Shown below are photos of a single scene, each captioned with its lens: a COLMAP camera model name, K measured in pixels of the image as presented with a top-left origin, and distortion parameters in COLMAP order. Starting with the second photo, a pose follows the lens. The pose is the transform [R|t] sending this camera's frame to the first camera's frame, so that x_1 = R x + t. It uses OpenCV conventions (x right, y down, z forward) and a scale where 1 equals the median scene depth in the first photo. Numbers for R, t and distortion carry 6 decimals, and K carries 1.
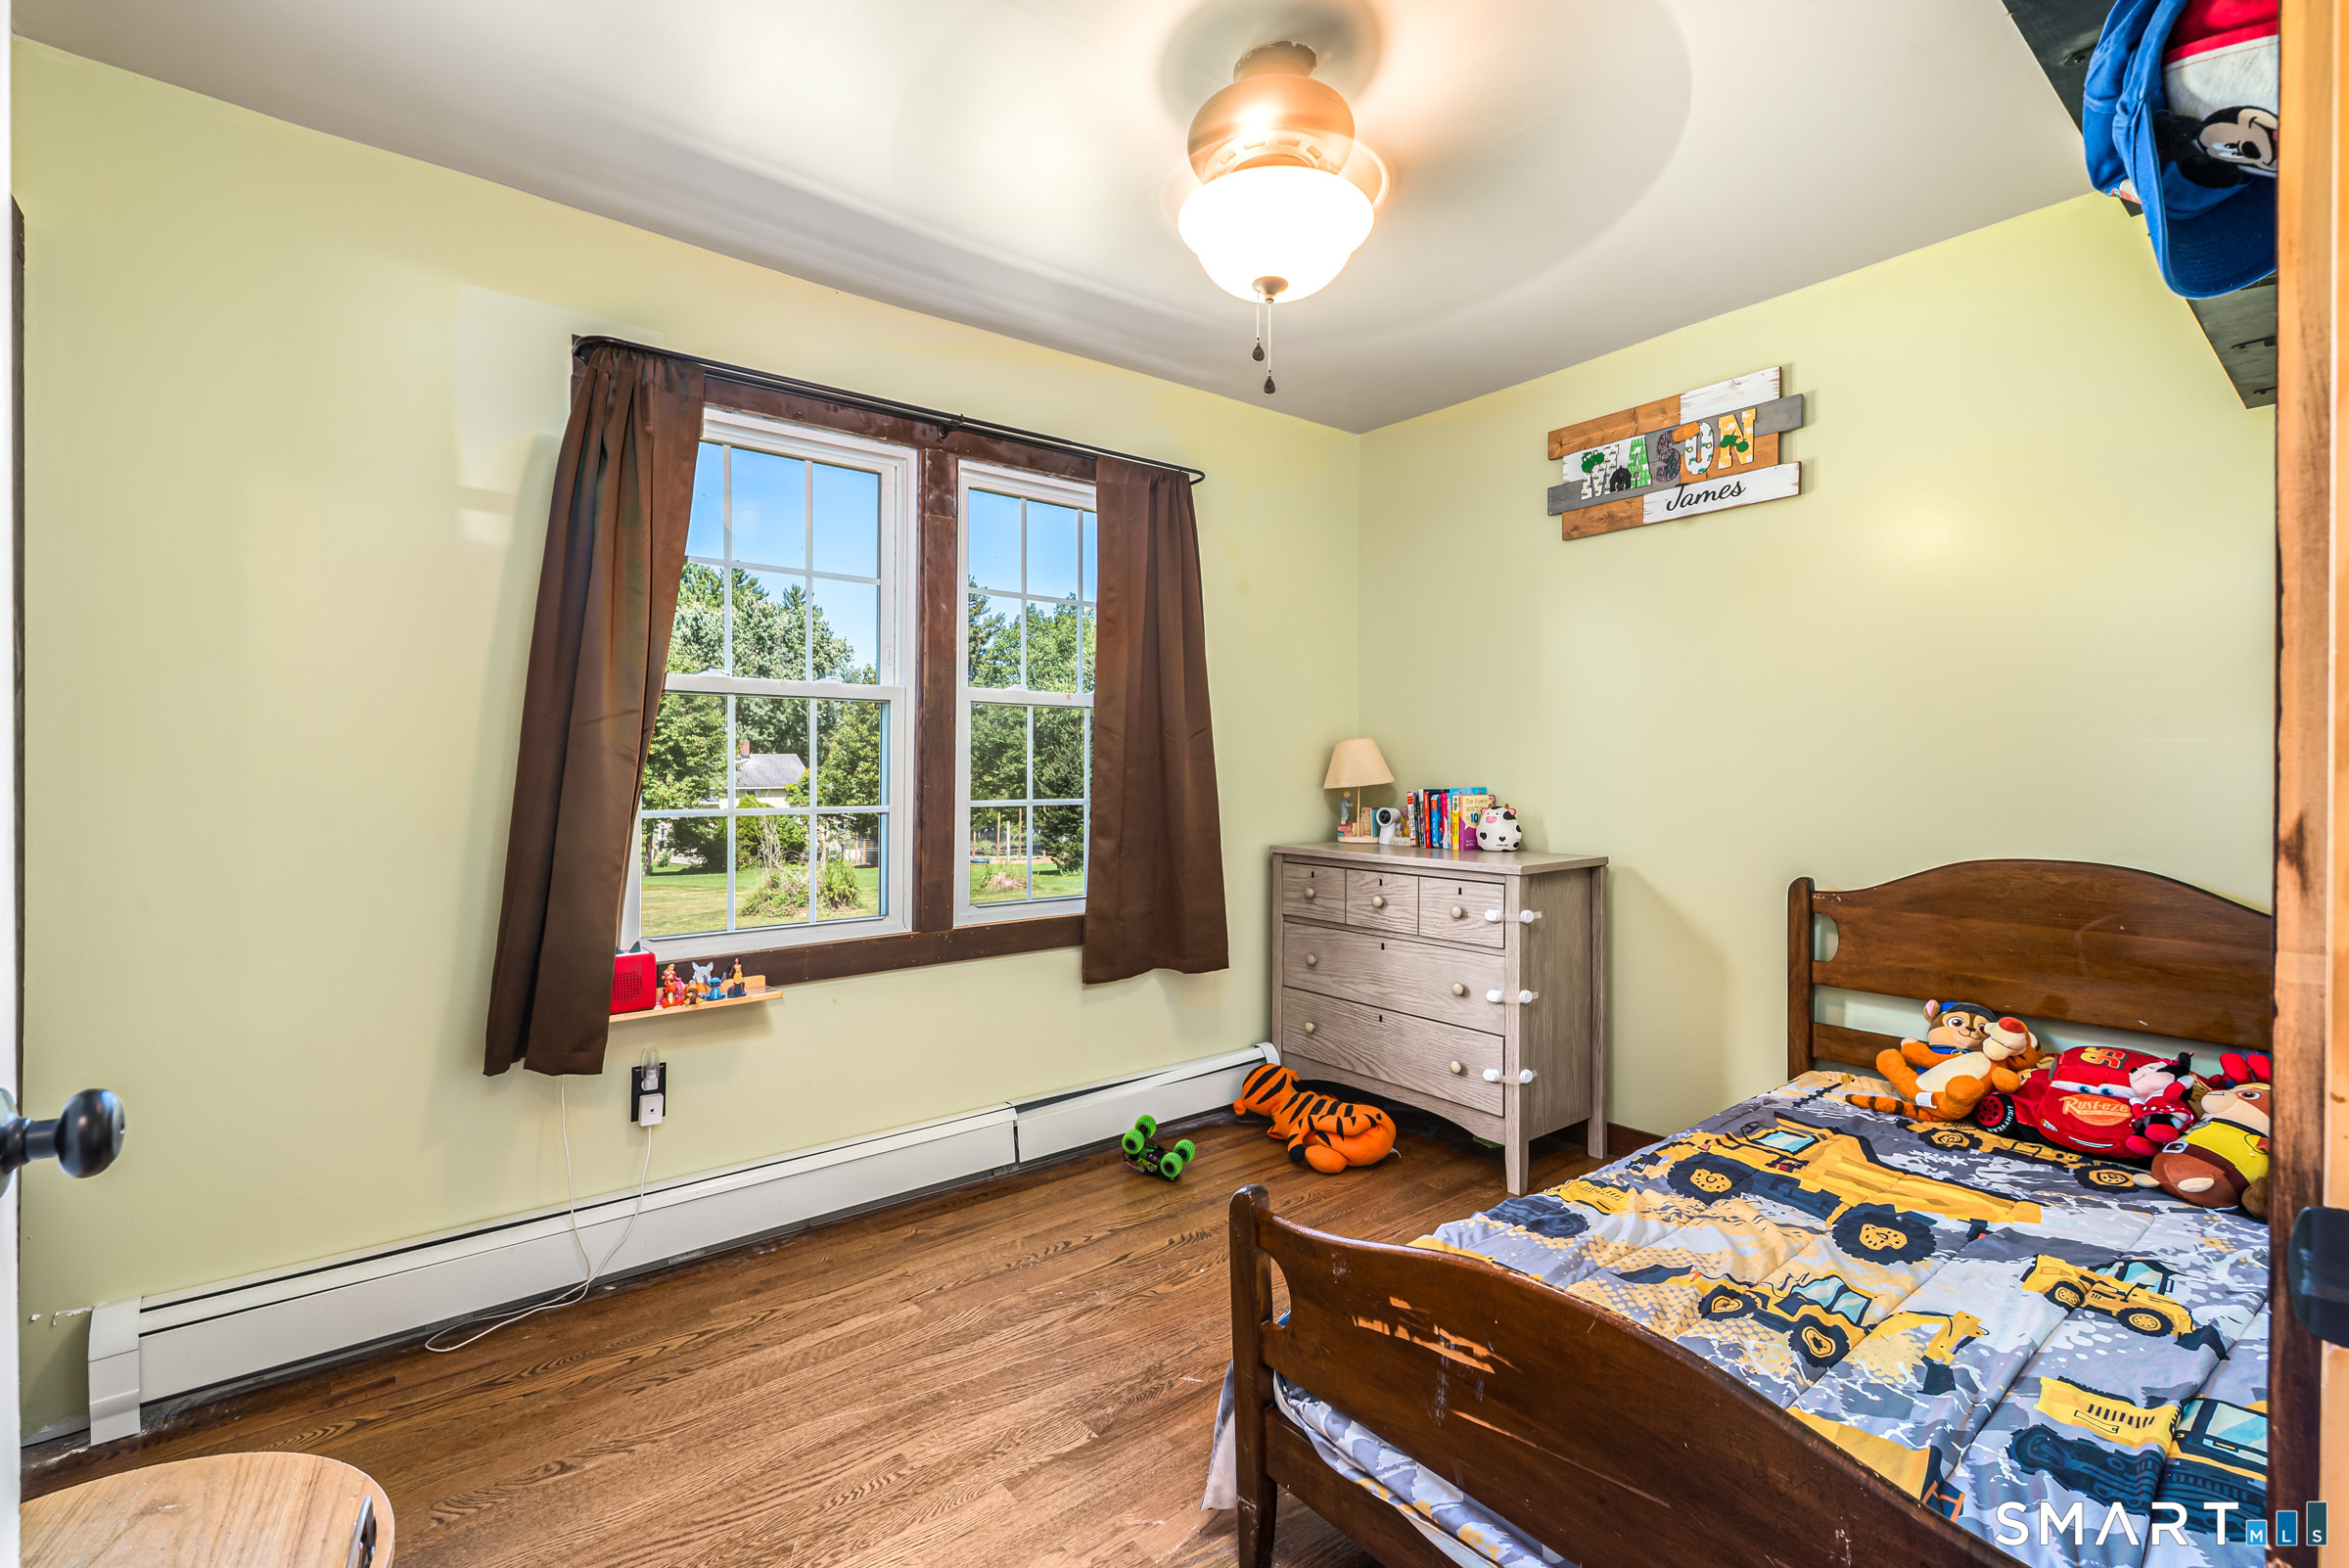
lens RADIAL K [[1026.3, 0, 1170.4], [0, 1026.3, 765.0], [0, 0, 1]] dist [0.001969, 0.000023]
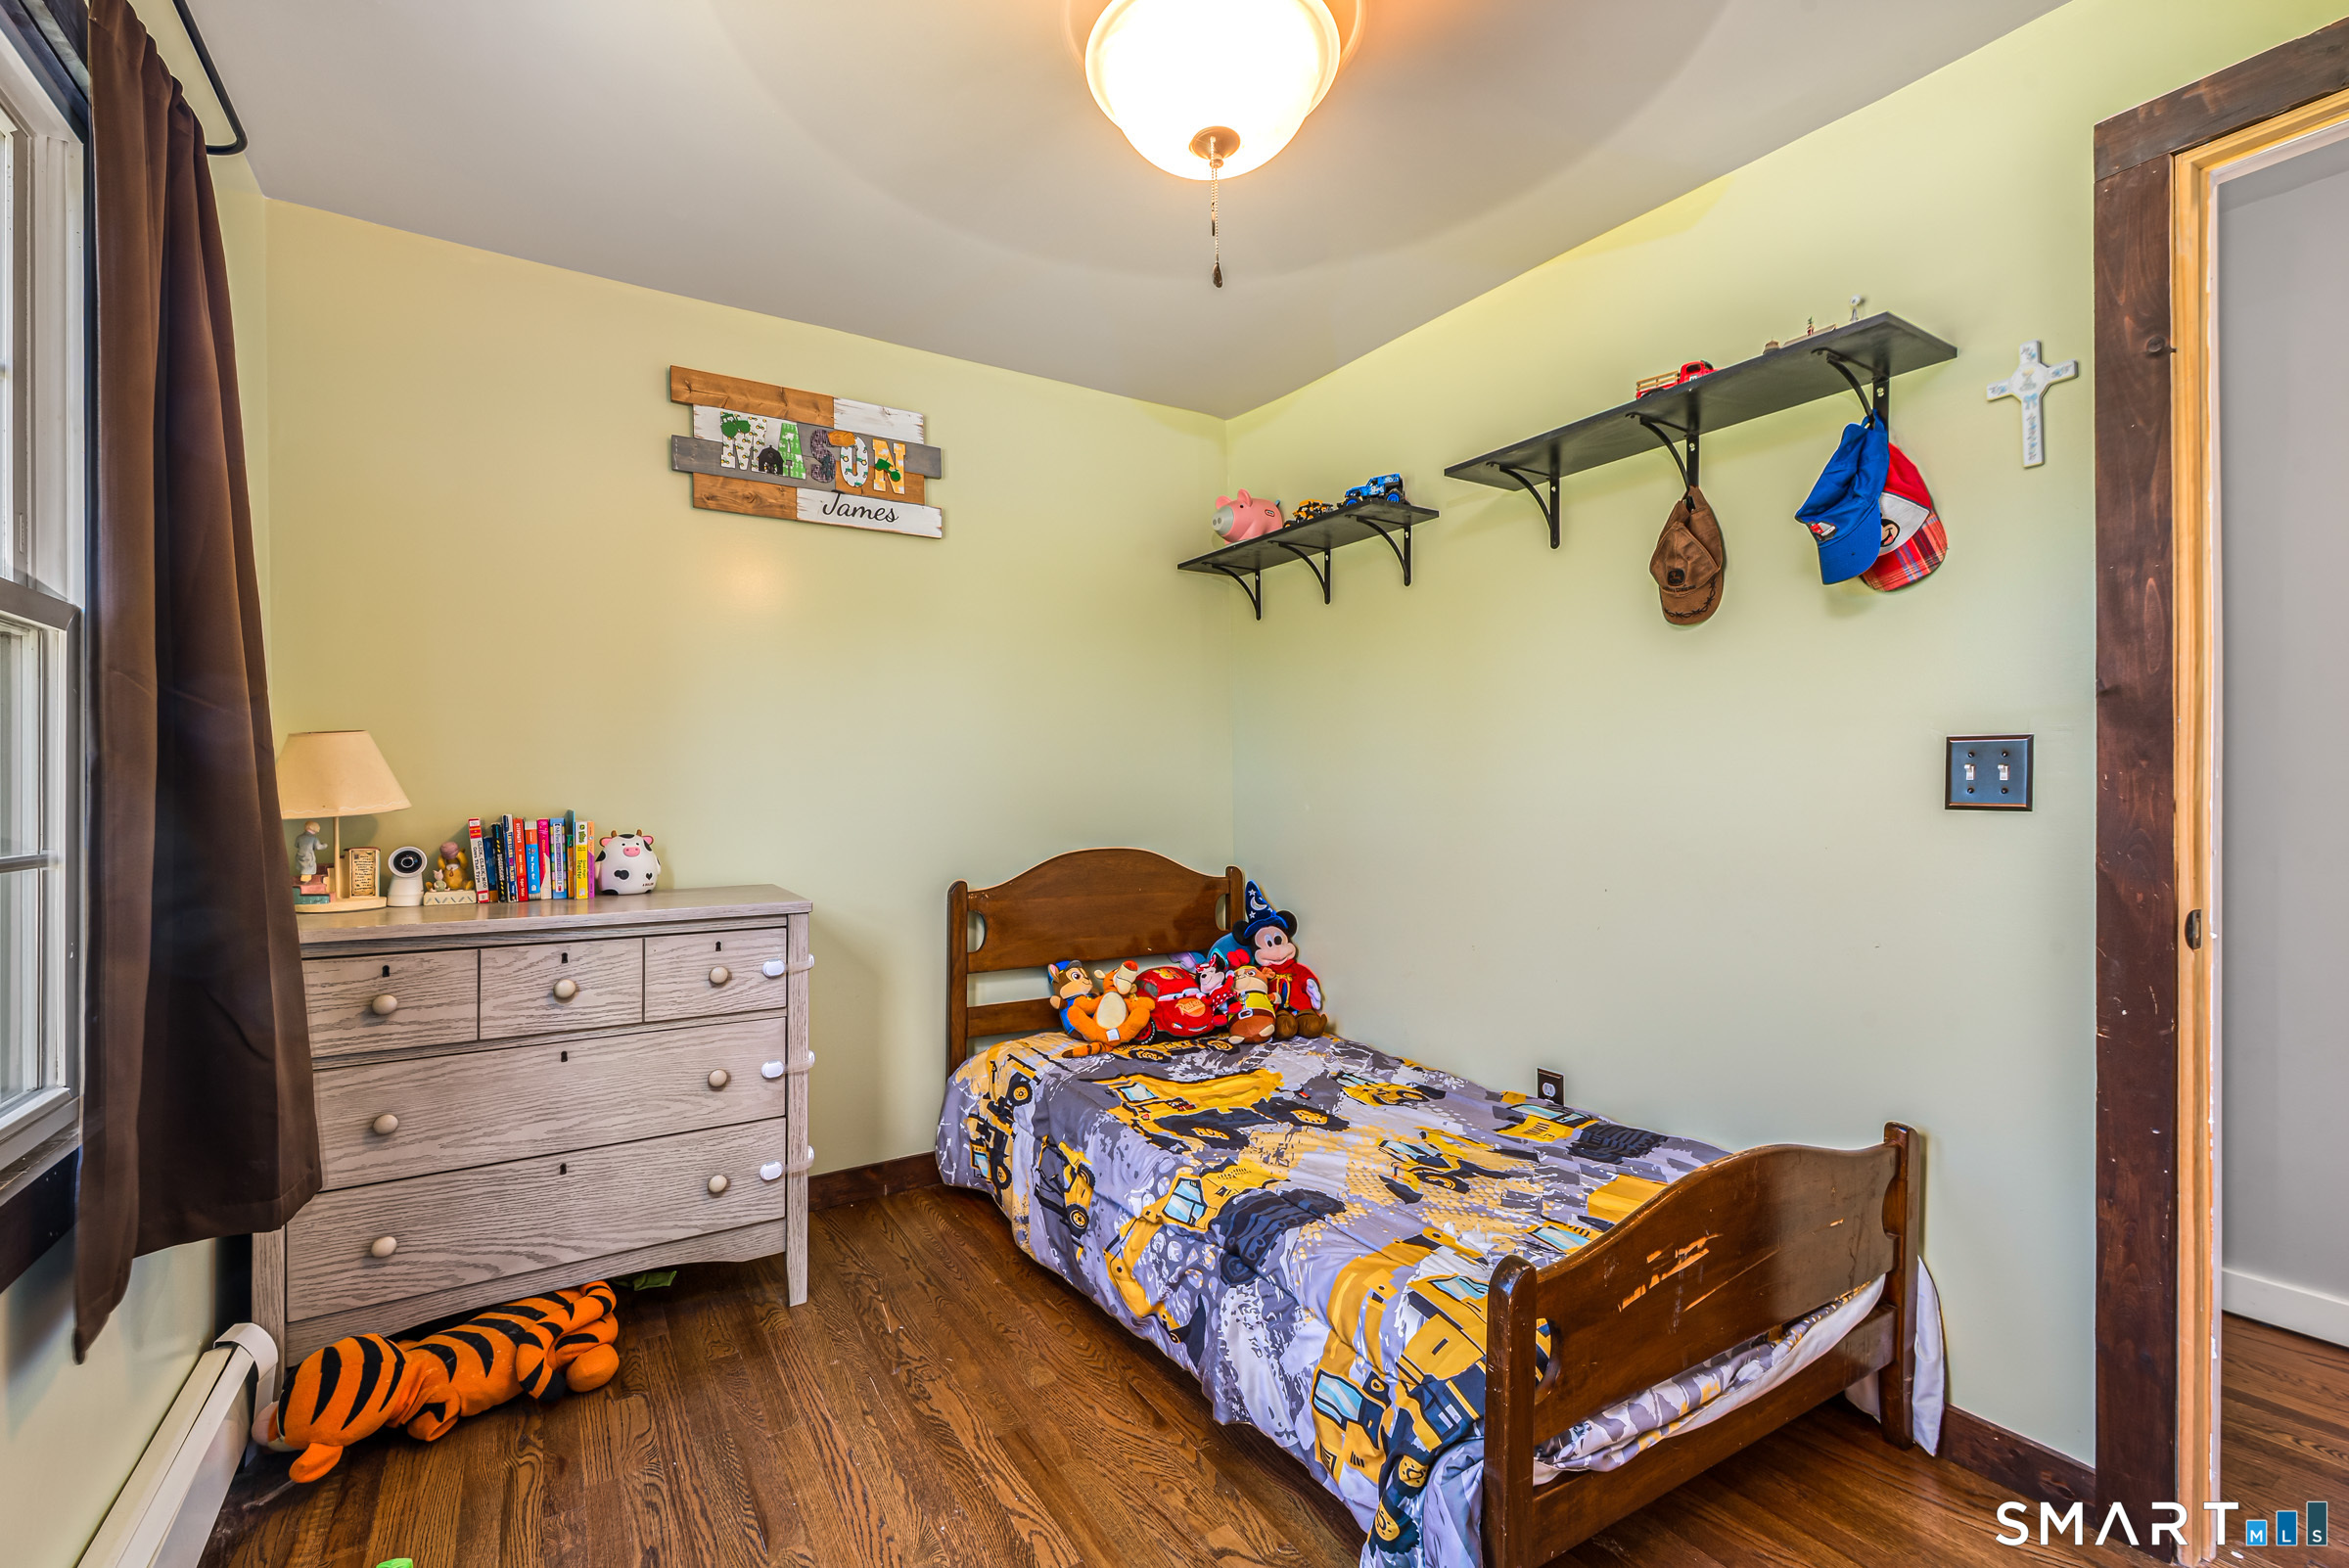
lens RADIAL K [[1000.9, 0, 1129.9], [0, 1000.9, 786.0], [0, 0, 1]] dist [0.013020, 0.000058]
pose [[0.141339, 0.002410, 0.989958, -0.515509], [-0.004004, 0.999990, -0.001863, 0.006834], [-0.989953, -0.003701, 0.141348, 0.764719]]
